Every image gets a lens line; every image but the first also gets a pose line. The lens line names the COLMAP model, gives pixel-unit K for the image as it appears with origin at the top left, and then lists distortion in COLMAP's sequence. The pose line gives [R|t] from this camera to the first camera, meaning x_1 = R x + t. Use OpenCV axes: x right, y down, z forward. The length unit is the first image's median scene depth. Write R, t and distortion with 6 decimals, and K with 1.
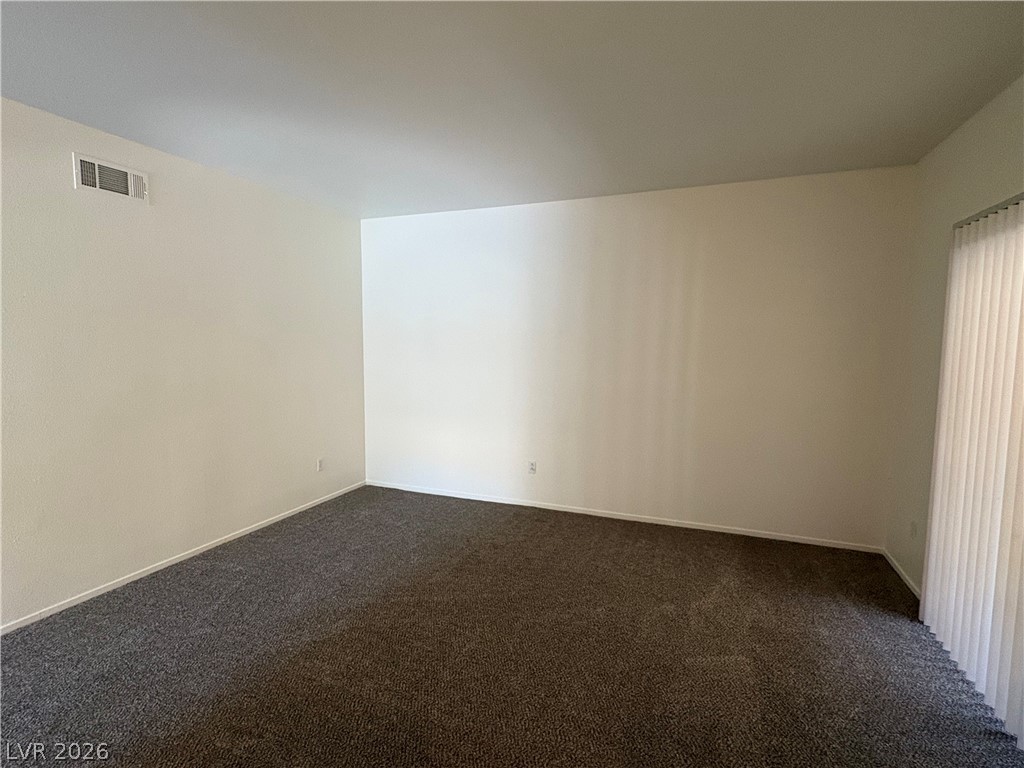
lens RADIAL K [[508.9, 0, 512.0], [0, 508.9, 384.0], [0, 0, 1]] dist [0.003046, 0.000495]
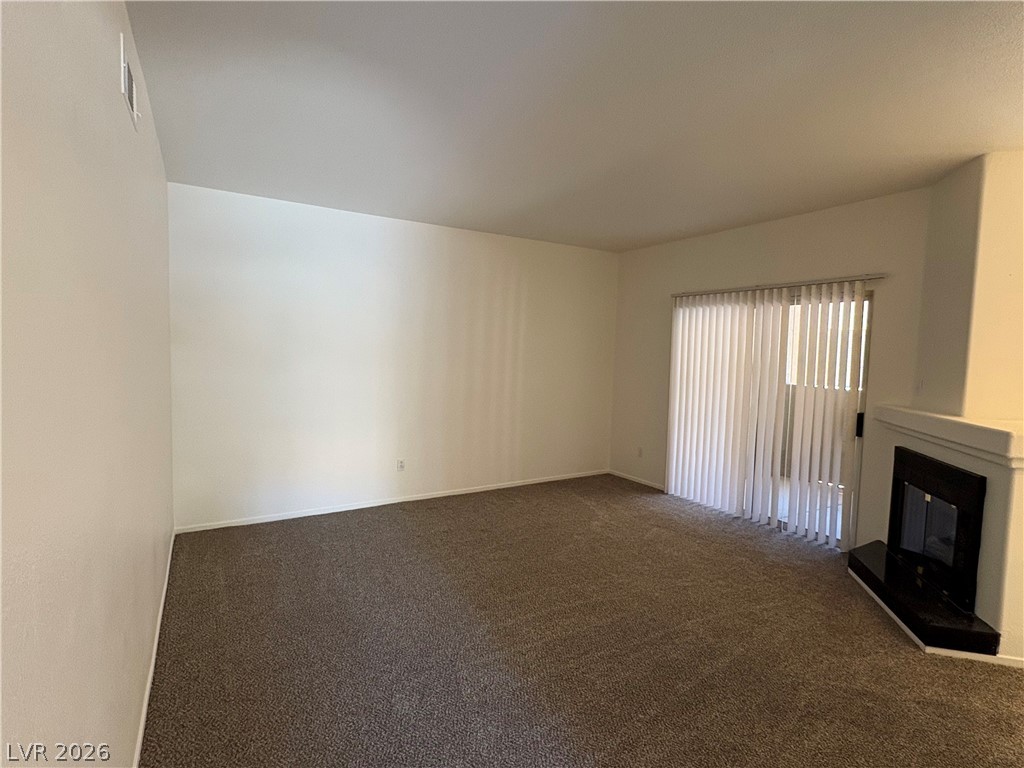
lens RADIAL K [[508.9, 0, 512.0], [0, 508.9, 384.0], [0, 0, 1]] dist [0.003046, 0.000495]
pose [[0.599234, -0.042746, 0.799432, -0.815420], [0.050909, 0.998587, 0.015235, -0.012412], [-0.798954, 0.031569, 0.600563, 0.207730]]
